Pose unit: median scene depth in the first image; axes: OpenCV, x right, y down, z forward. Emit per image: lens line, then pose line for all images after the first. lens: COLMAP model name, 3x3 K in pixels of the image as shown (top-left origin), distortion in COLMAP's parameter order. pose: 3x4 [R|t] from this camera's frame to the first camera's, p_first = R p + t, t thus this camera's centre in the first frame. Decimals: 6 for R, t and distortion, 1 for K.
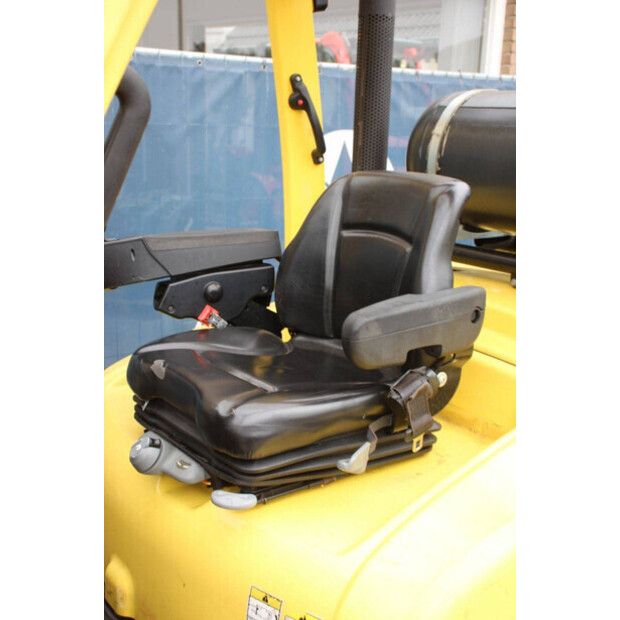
lens RADIAL K [[849.7, 0, 310.0], [0, 849.7, 310.0], [0, 0, 1]] dist [0.033960, 0.048834]
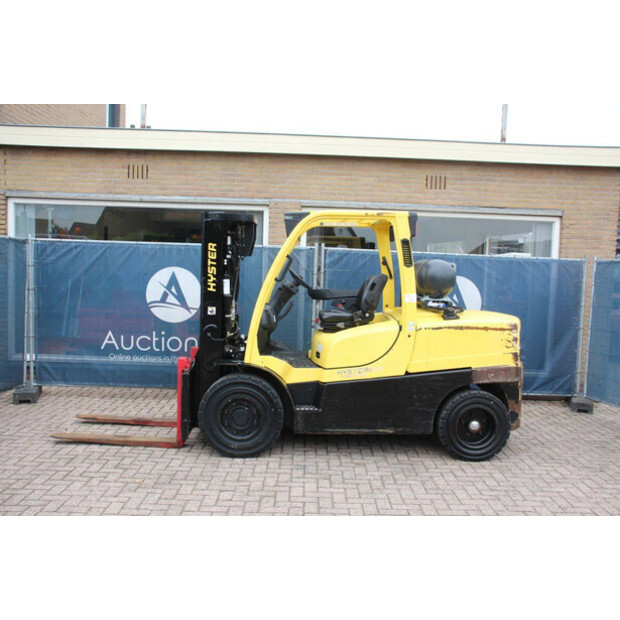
lens RADIAL K [[616.1, 0, 312.1], [0, 616.1, 309.7], [0, 0, 1]] dist [-0.113485, 0.177080]
pose [[0.821427, 0.035237, -0.569224, 1.638639], [-0.142701, 0.979039, -0.145321, 0.525351], [0.552172, 0.200599, 0.809238, -1.773486]]
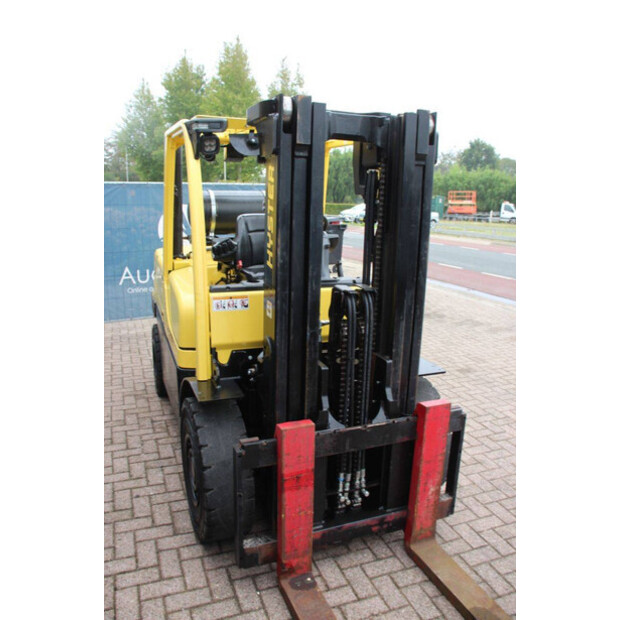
lens RADIAL K [[507.2, 0, 308.1], [0, 507.2, 313.4], [0, 0, 1]] dist [-0.167568, 0.145640]
pose [[0.251380, -0.239756, 0.937723, -1.793075], [0.212647, 0.958843, 0.188151, -0.113873], [-0.944240, 0.152107, 0.292017, 0.247210]]
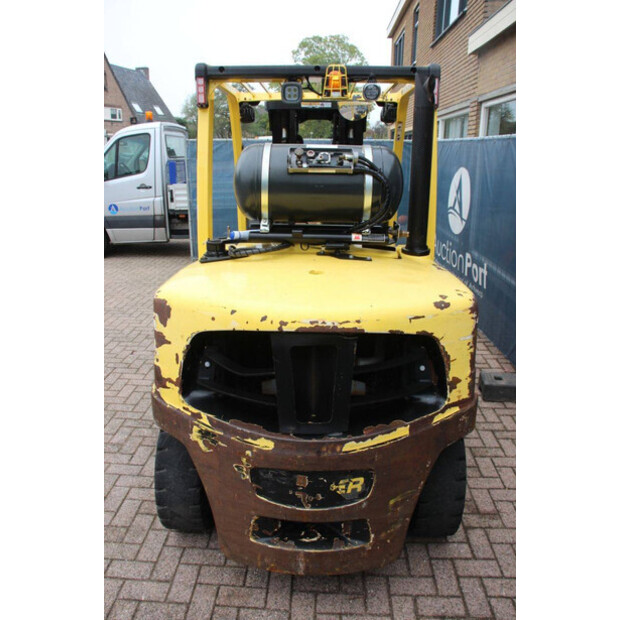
lens RADIAL K [[507.2, 0, 308.1], [0, 507.2, 313.4], [0, 0, 1]] dist [-0.167568, 0.145640]
pose [[-0.612068, 0.209405, -0.762576, 1.347910], [-0.216529, 0.883074, 0.416288, -0.418153], [0.760584, 0.419916, -0.495159, 1.858367]]
